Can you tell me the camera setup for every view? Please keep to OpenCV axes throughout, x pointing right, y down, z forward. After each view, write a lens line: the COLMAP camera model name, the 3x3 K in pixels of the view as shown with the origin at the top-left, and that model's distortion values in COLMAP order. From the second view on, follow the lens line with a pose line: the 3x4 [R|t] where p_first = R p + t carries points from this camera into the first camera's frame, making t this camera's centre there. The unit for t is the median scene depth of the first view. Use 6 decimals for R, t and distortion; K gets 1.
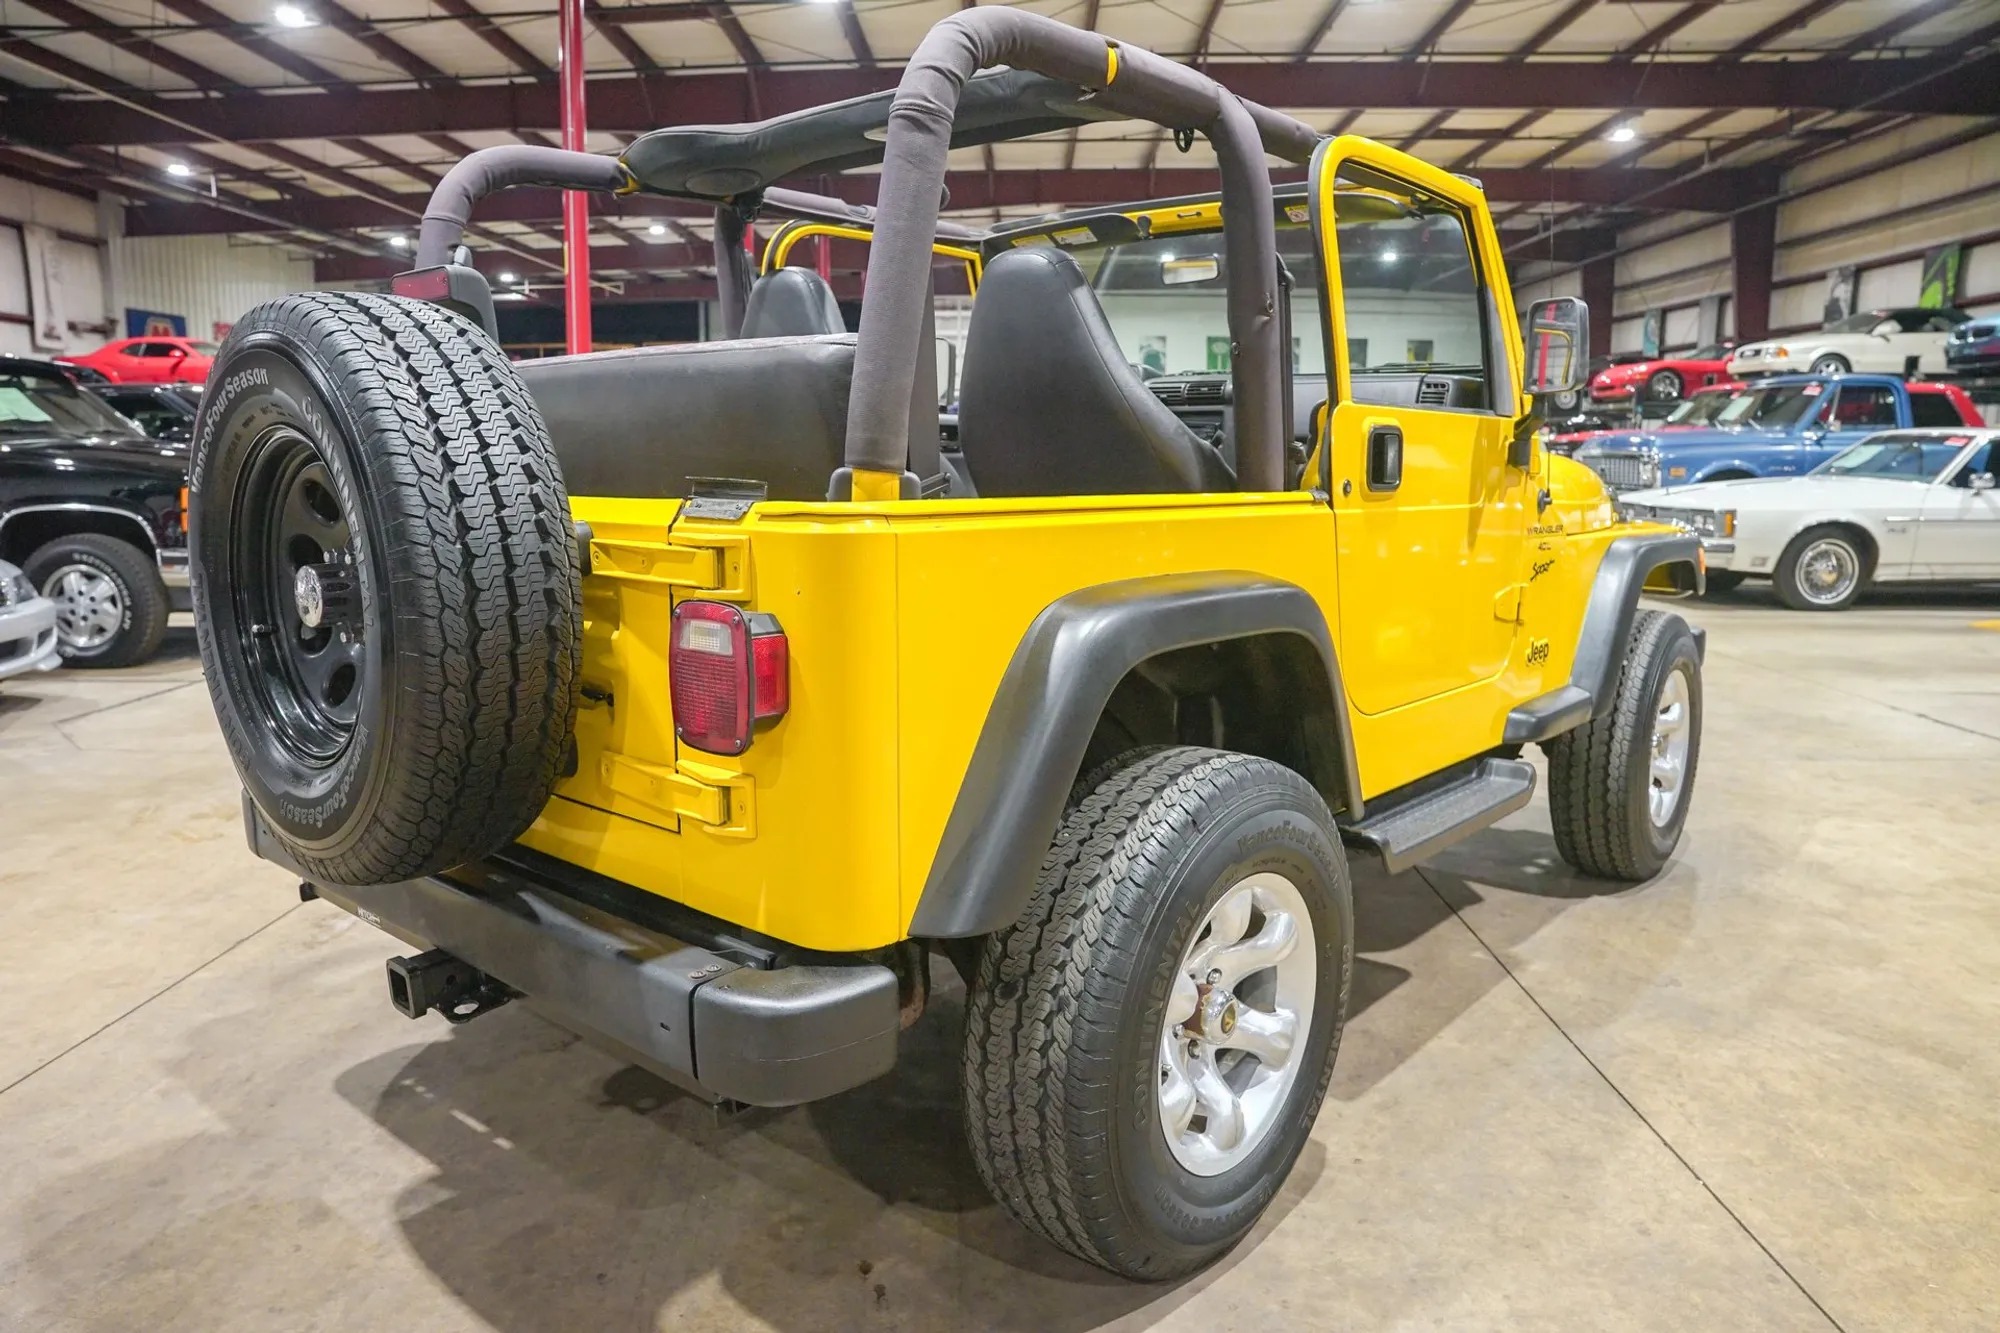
lens RADIAL K [[1369.2, 0, 1006.9], [0, 1369.2, 663.6], [0, 0, 1]] dist [-0.143674, 0.113419]
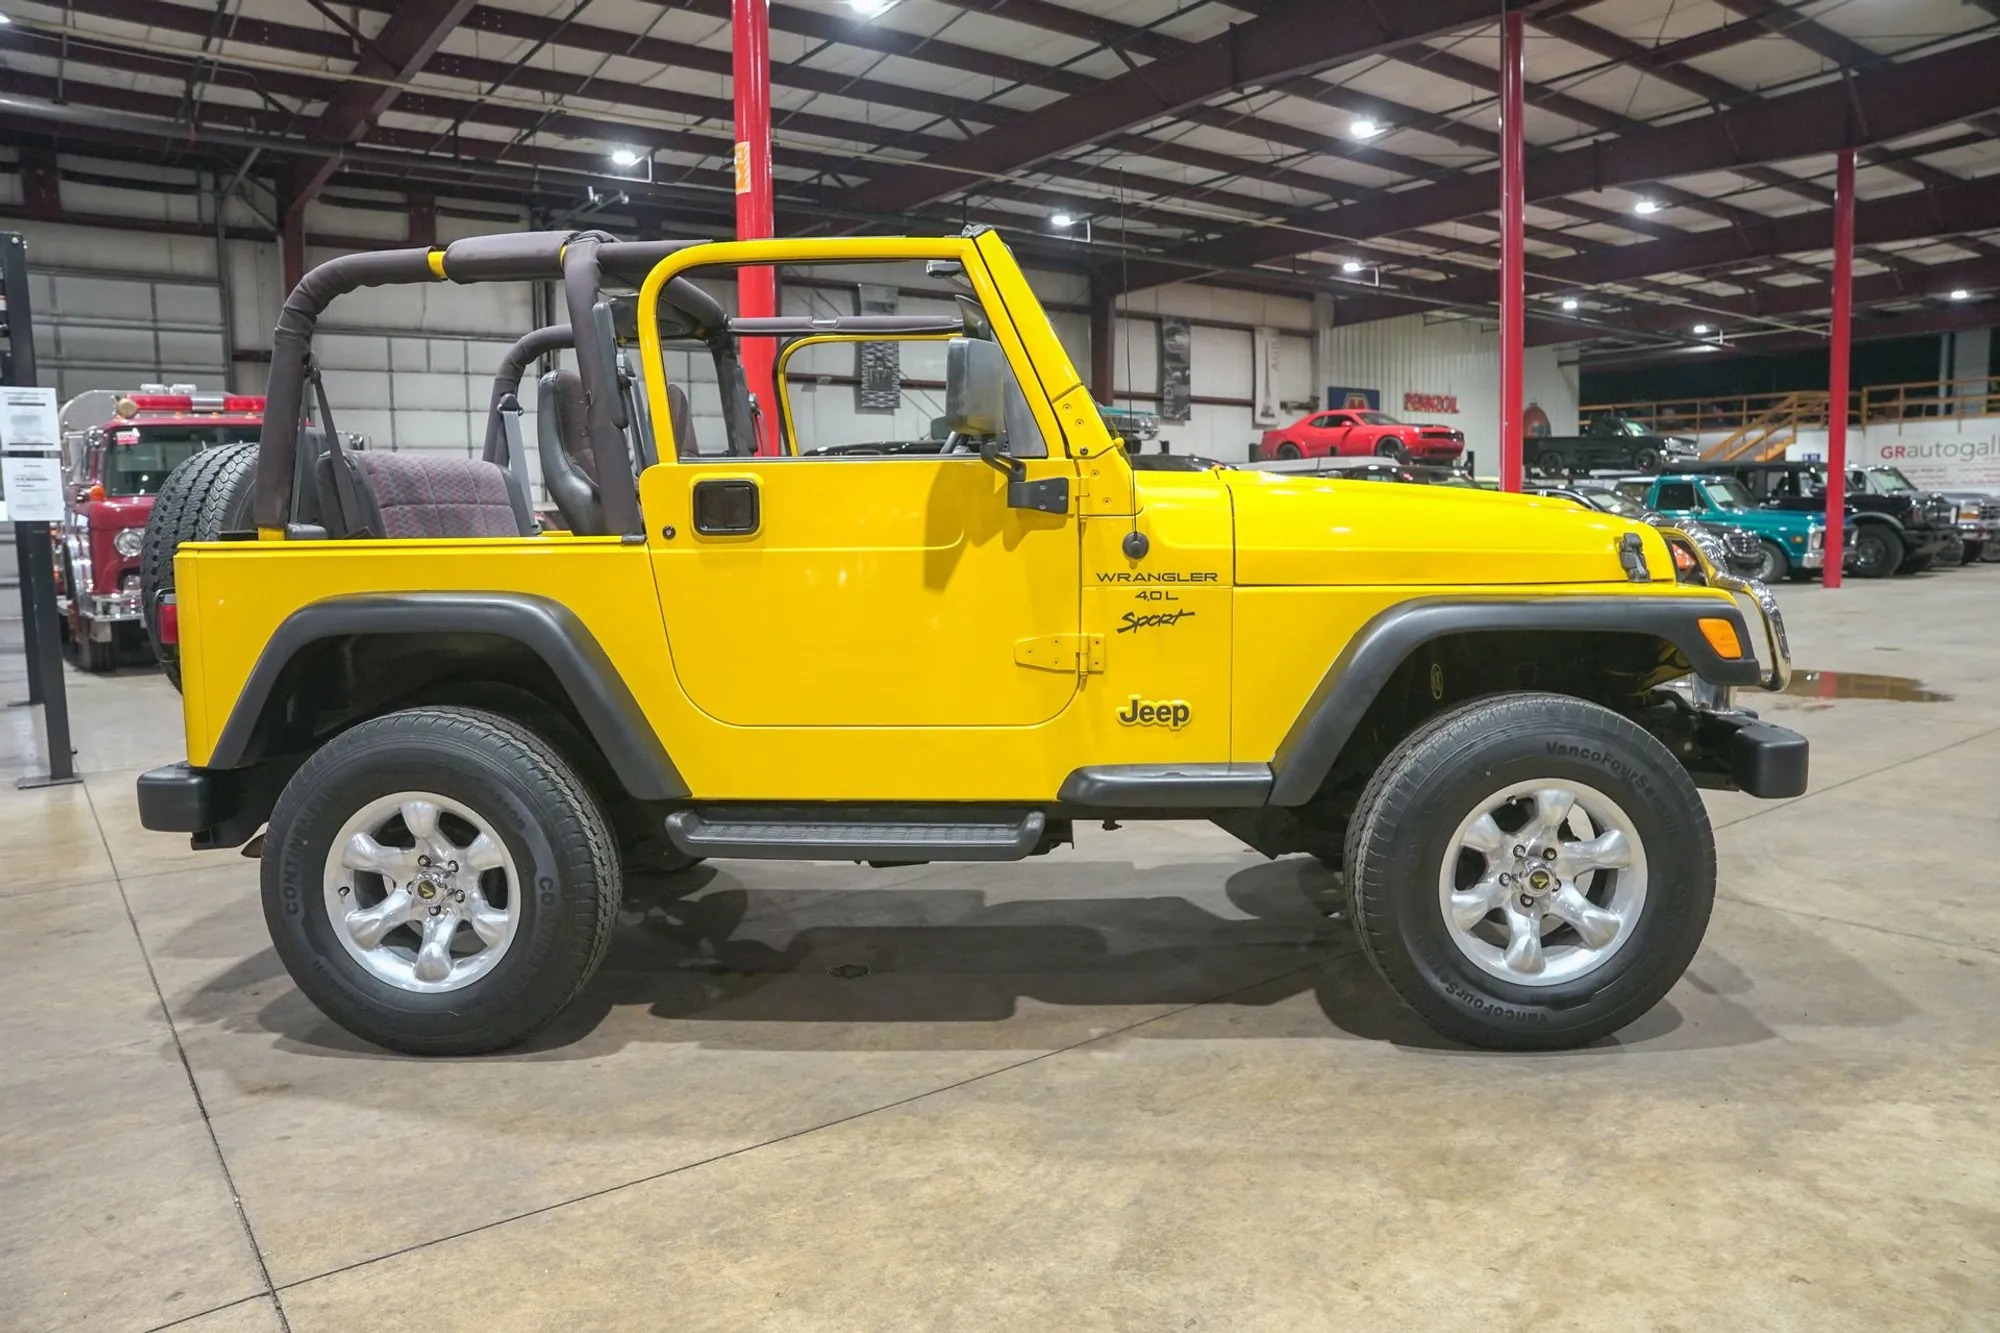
lens RADIAL K [[1369.2, 0, 1006.9], [0, 1369.2, 663.6], [0, 0, 1]] dist [-0.143674, 0.113419]
pose [[0.619835, 0.070336, -0.781573, 1.302512], [-0.103113, 0.994640, 0.007735, -0.047274], [0.777928, 0.075796, 0.623765, 0.434862]]
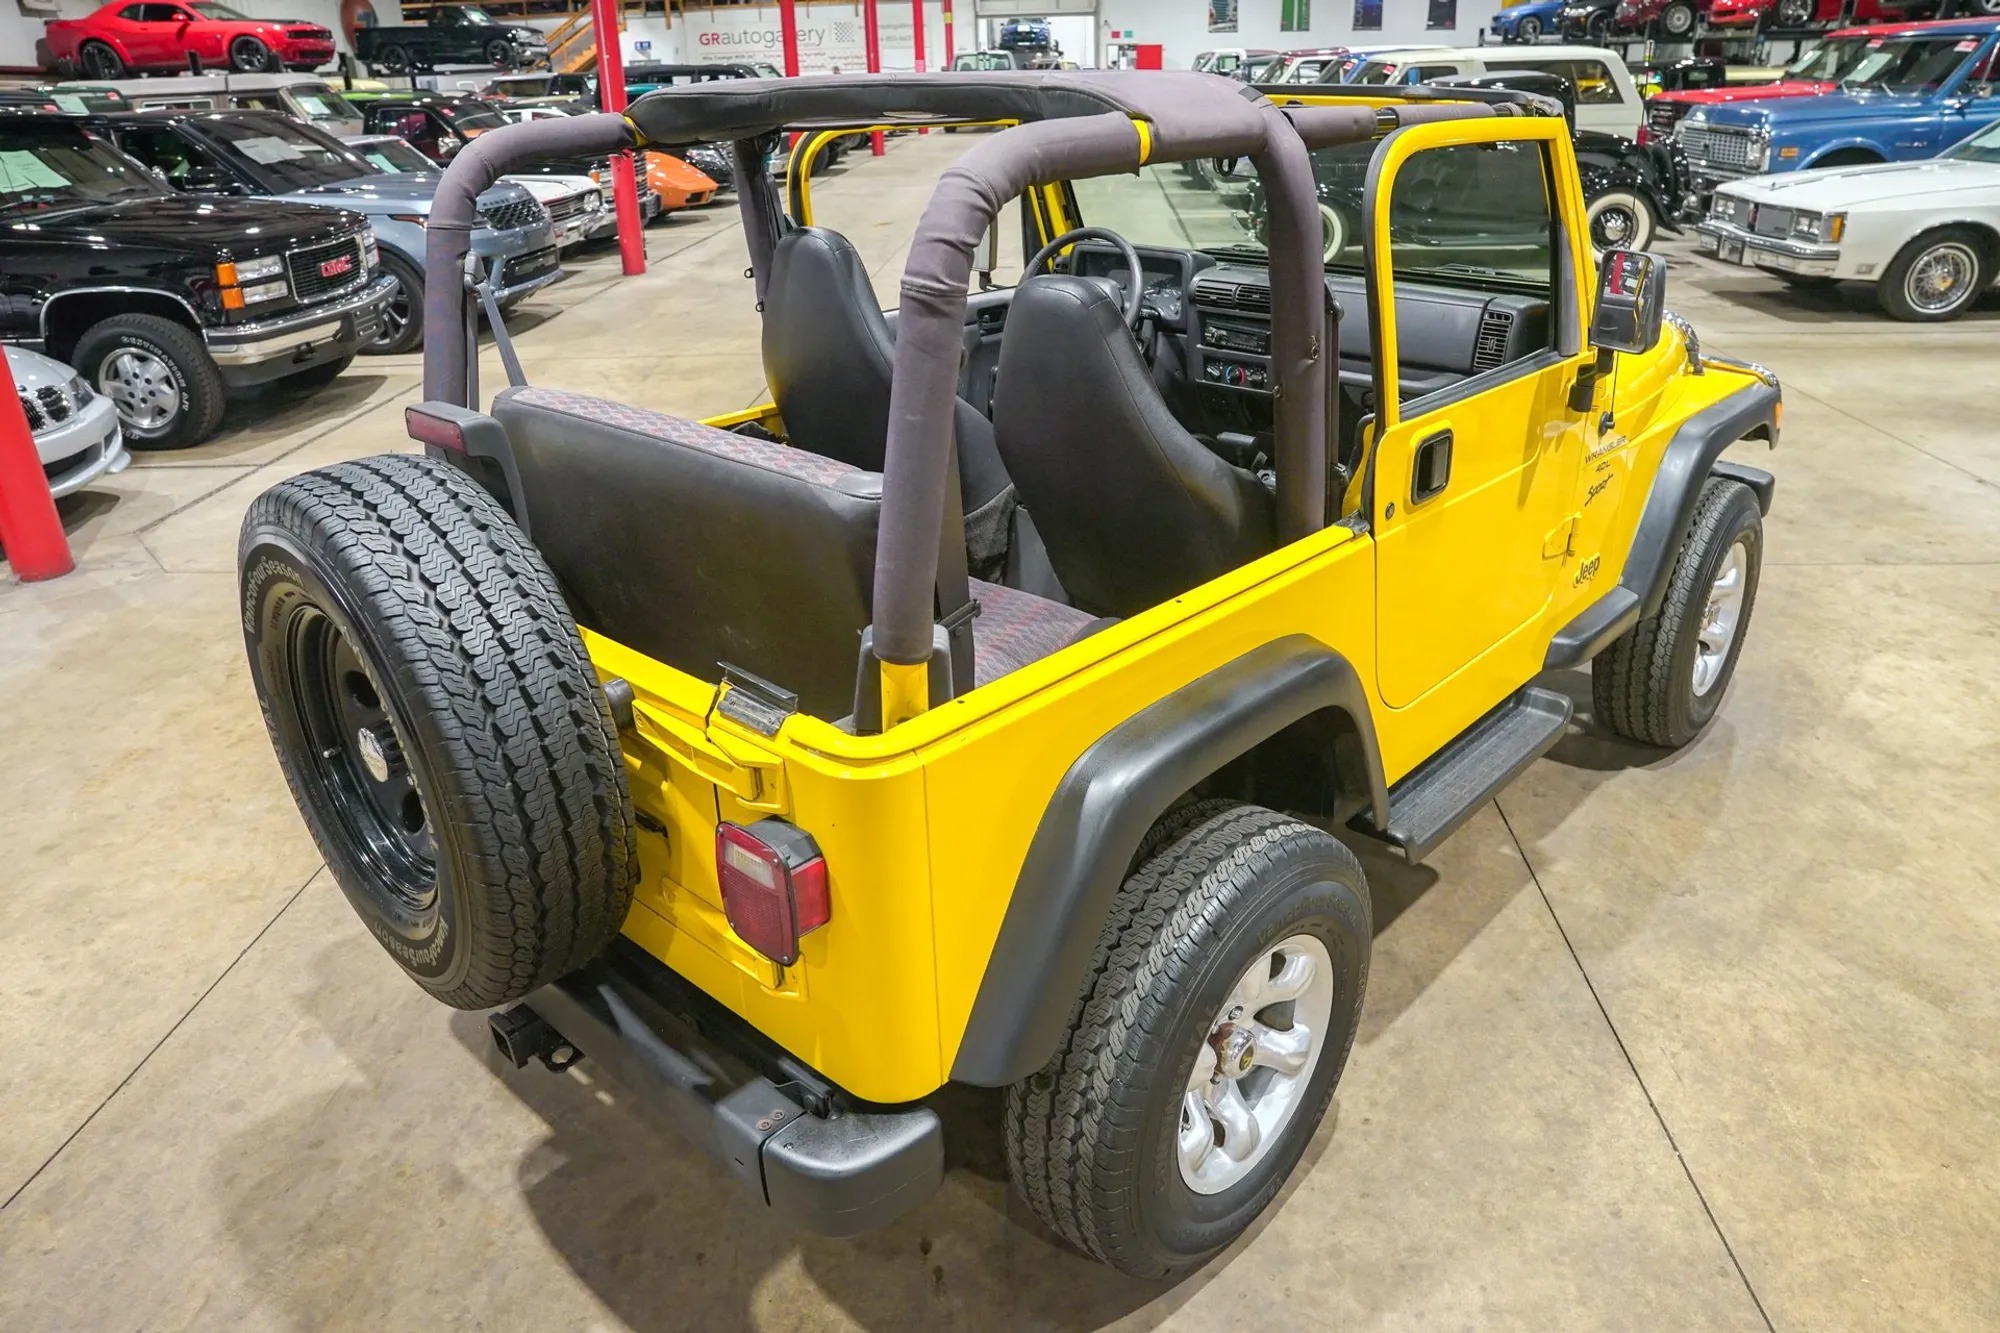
lens RADIAL K [[1369.2, 0, 1006.9], [0, 1369.2, 663.6], [0, 0, 1]] dist [-0.143674, 0.113419]
pose [[0.998737, -0.008258, -0.049559, 0.020271], [0.021134, 0.963941, 0.265275, -0.264110], [0.045581, -0.265987, 0.962898, 0.015761]]
